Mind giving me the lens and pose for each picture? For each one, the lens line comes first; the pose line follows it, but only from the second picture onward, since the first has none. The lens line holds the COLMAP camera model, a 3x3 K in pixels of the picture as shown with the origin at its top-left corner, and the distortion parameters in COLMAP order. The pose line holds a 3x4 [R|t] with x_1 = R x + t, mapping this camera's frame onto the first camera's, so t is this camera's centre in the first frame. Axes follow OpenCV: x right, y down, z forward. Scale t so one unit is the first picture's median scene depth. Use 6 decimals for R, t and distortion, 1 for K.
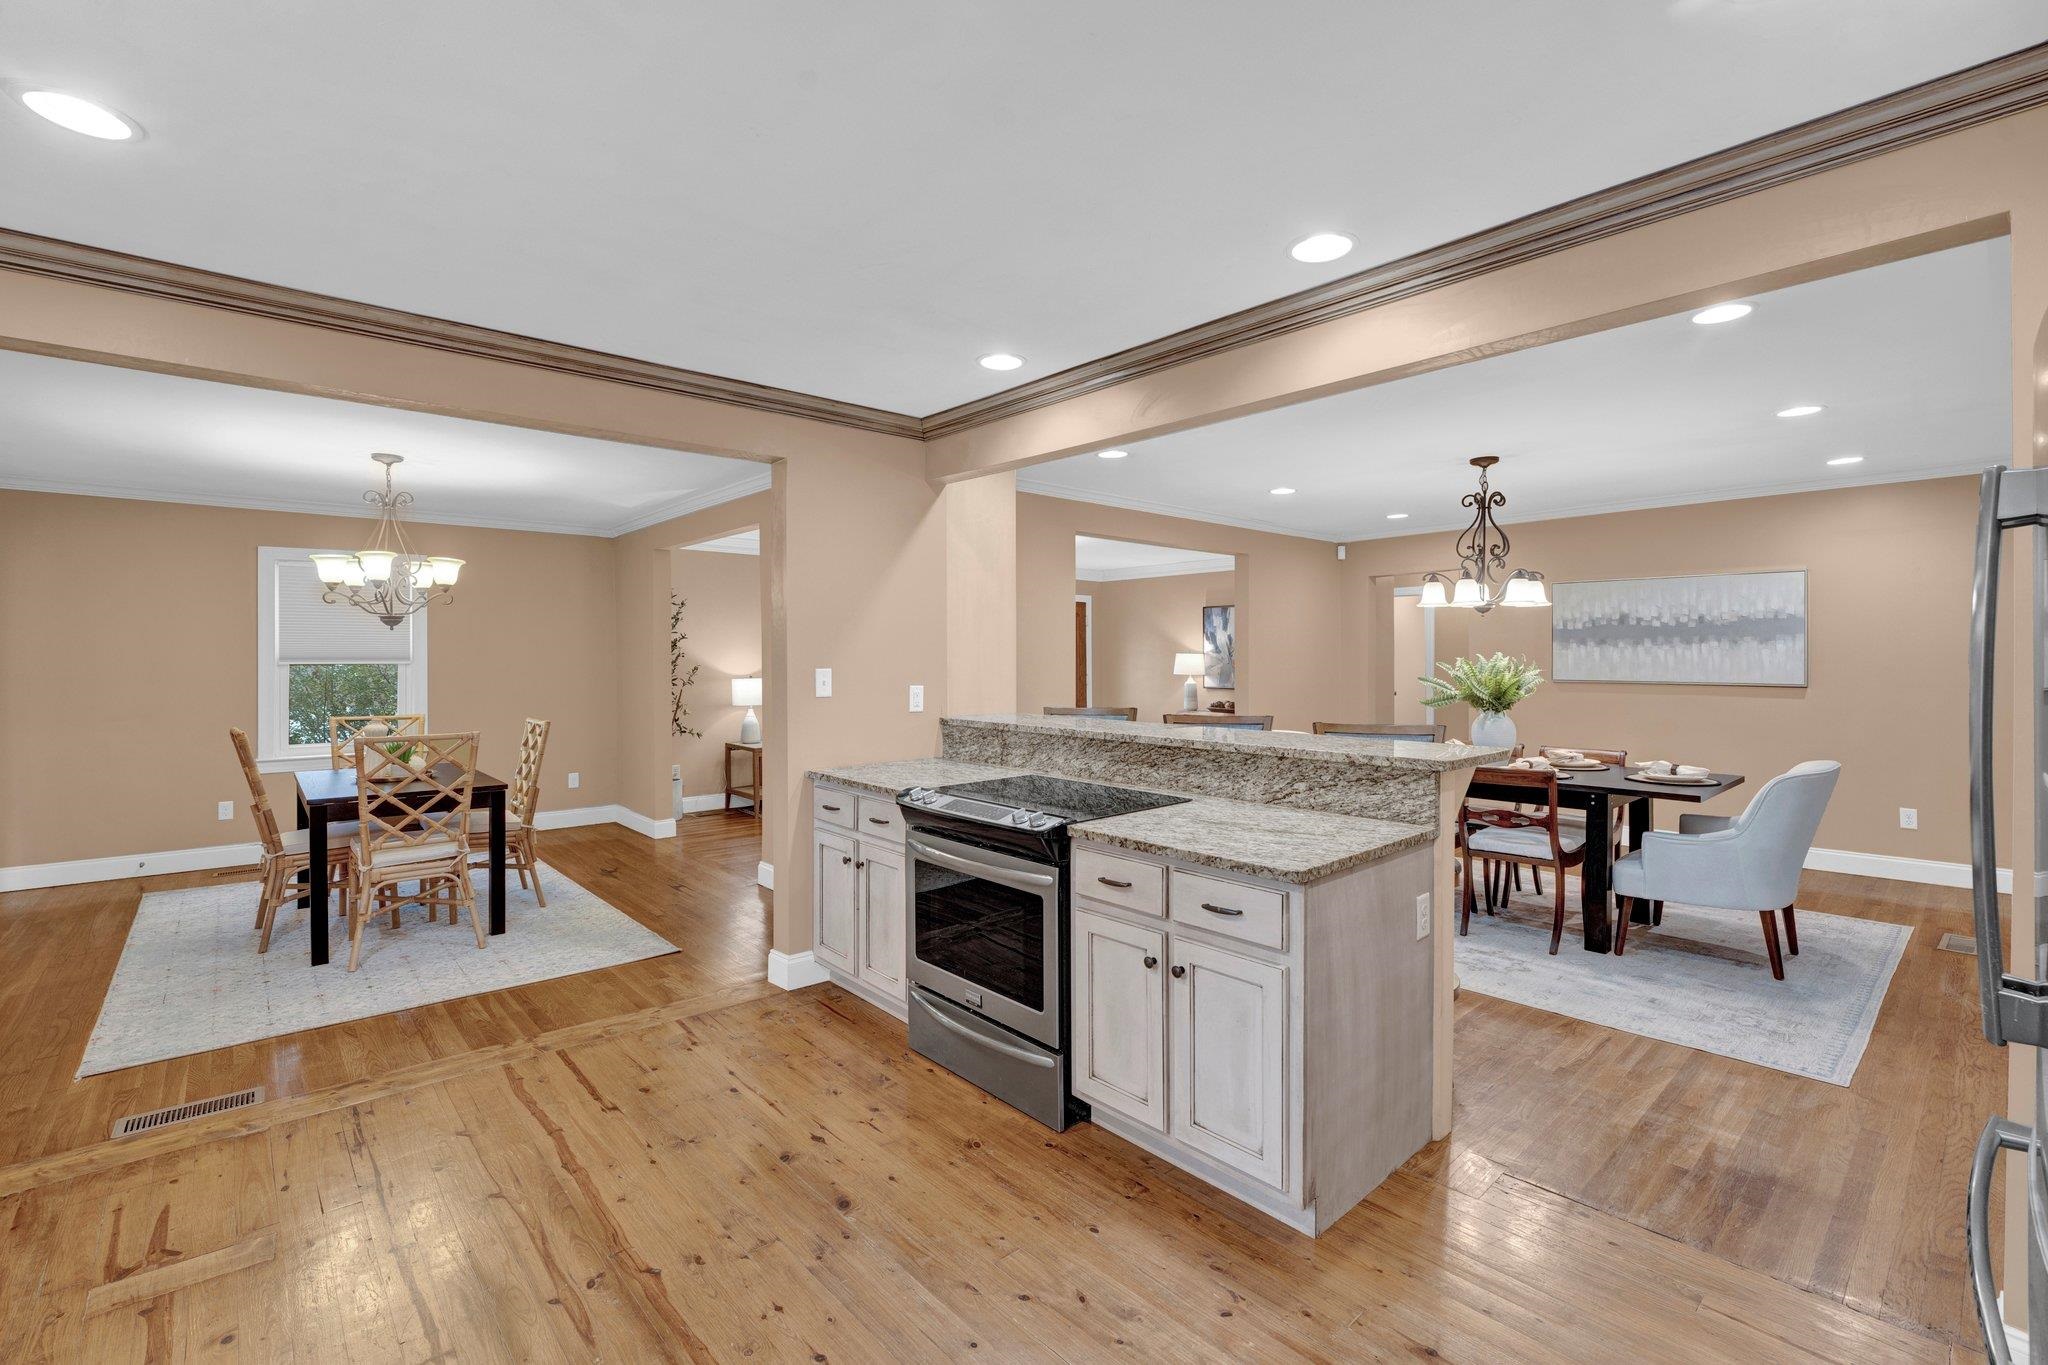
lens RADIAL K [[875.4, 0, 996.8], [0, 875.4, 650.1], [0, 0, 1]] dist [-0.017981, -0.000032]
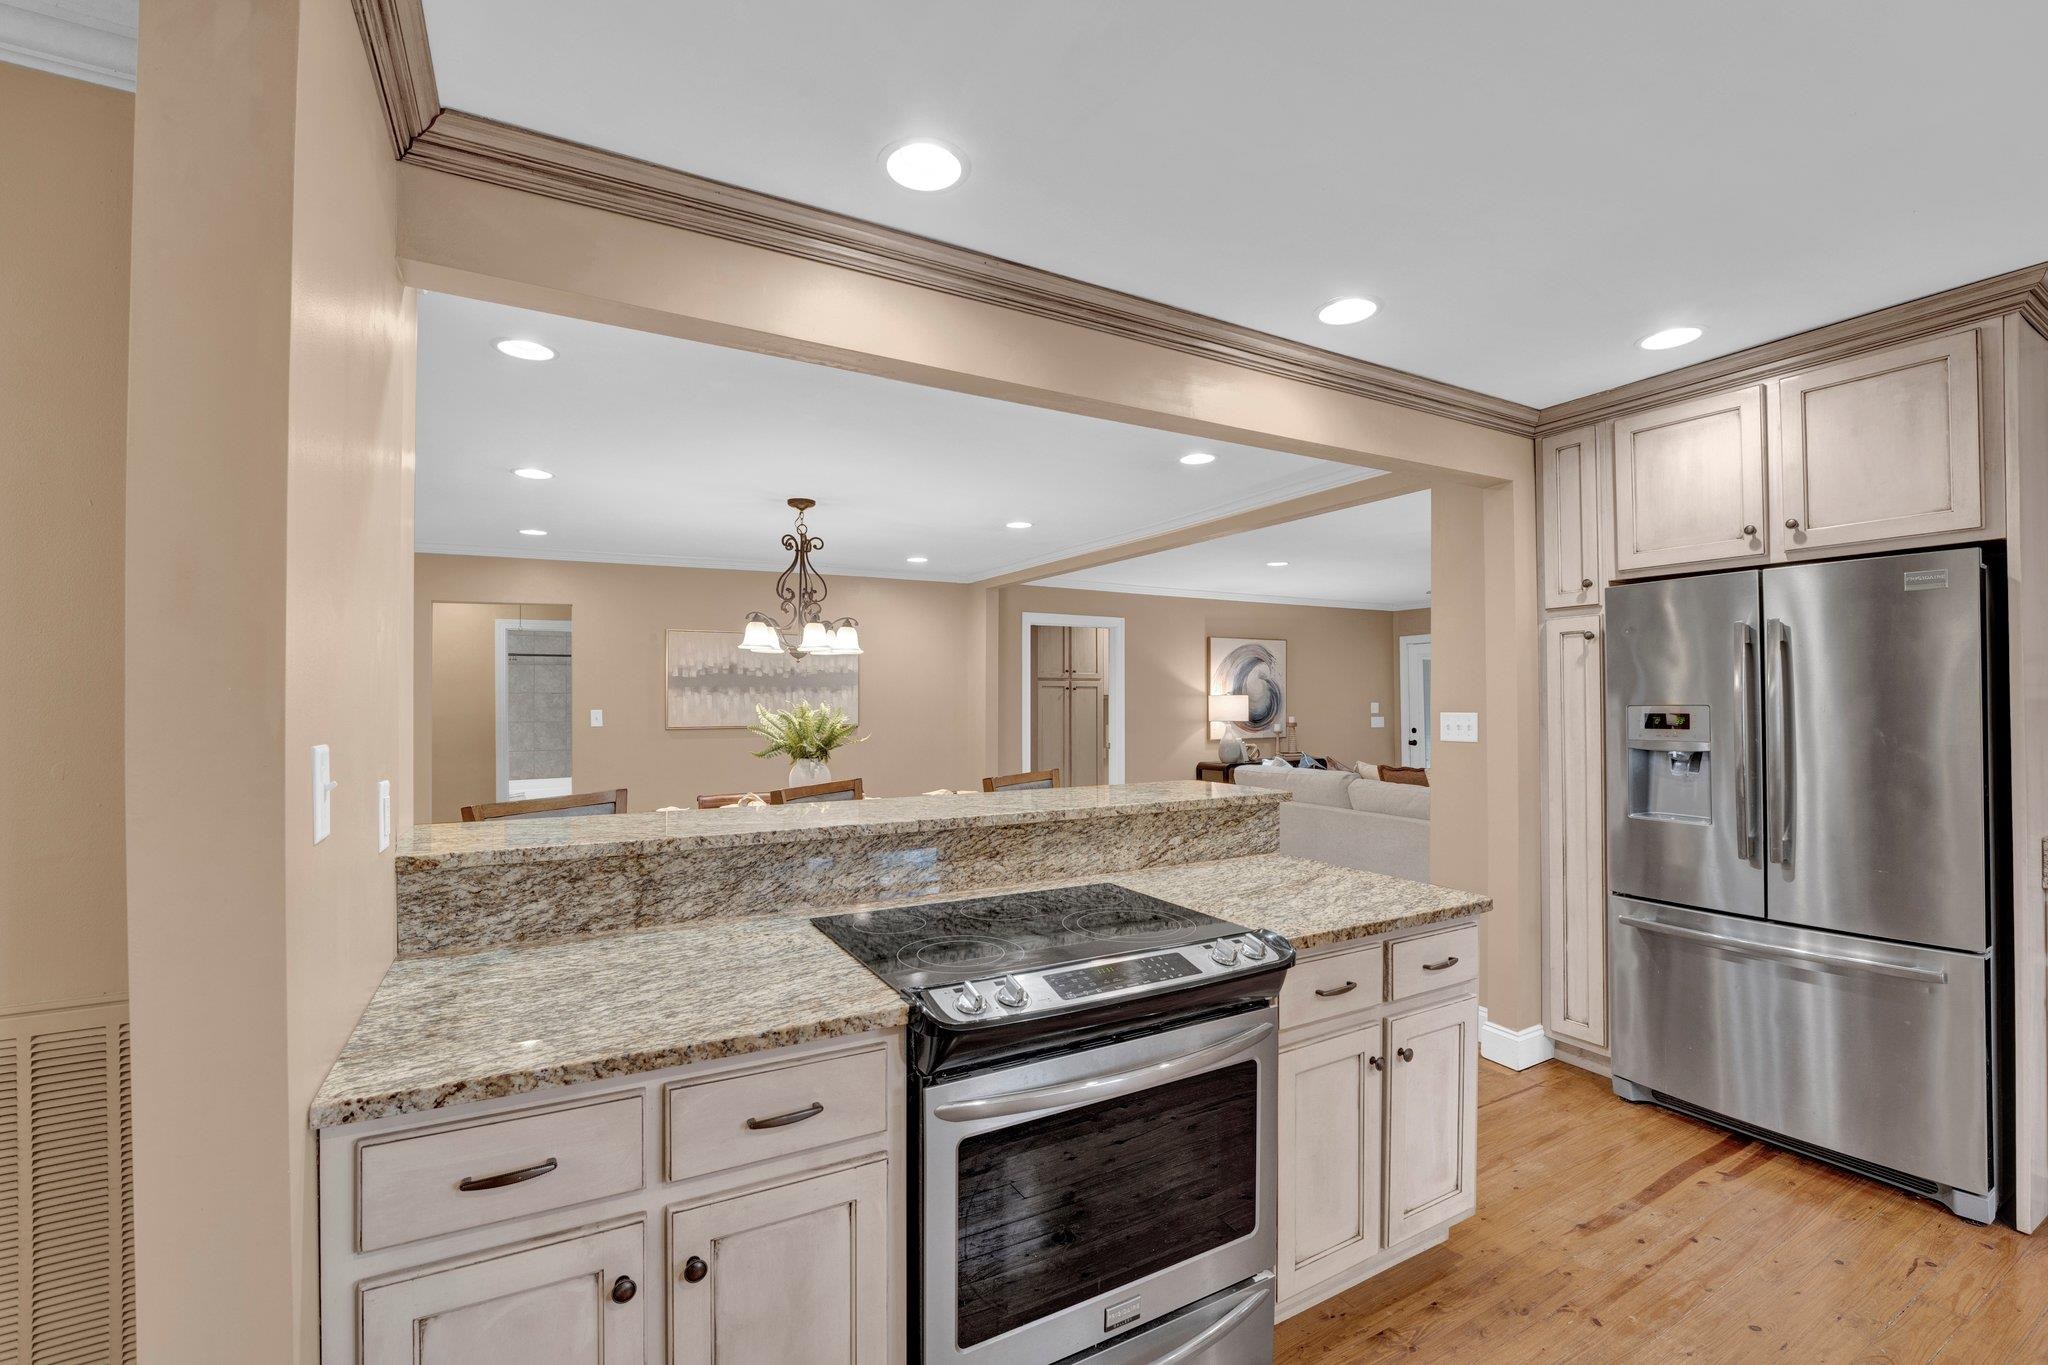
lens RADIAL K [[875.4, 0, 1027.7], [0, 875.4, 691.3], [0, 0, 1]] dist [-0.017981, -0.000032]
pose [[0.201628, 0.011617, 0.979393, -0.481408], [-0.002889, 0.999932, -0.011266, 0.005756], [-0.979458, -0.000558, 0.201648, 0.774566]]
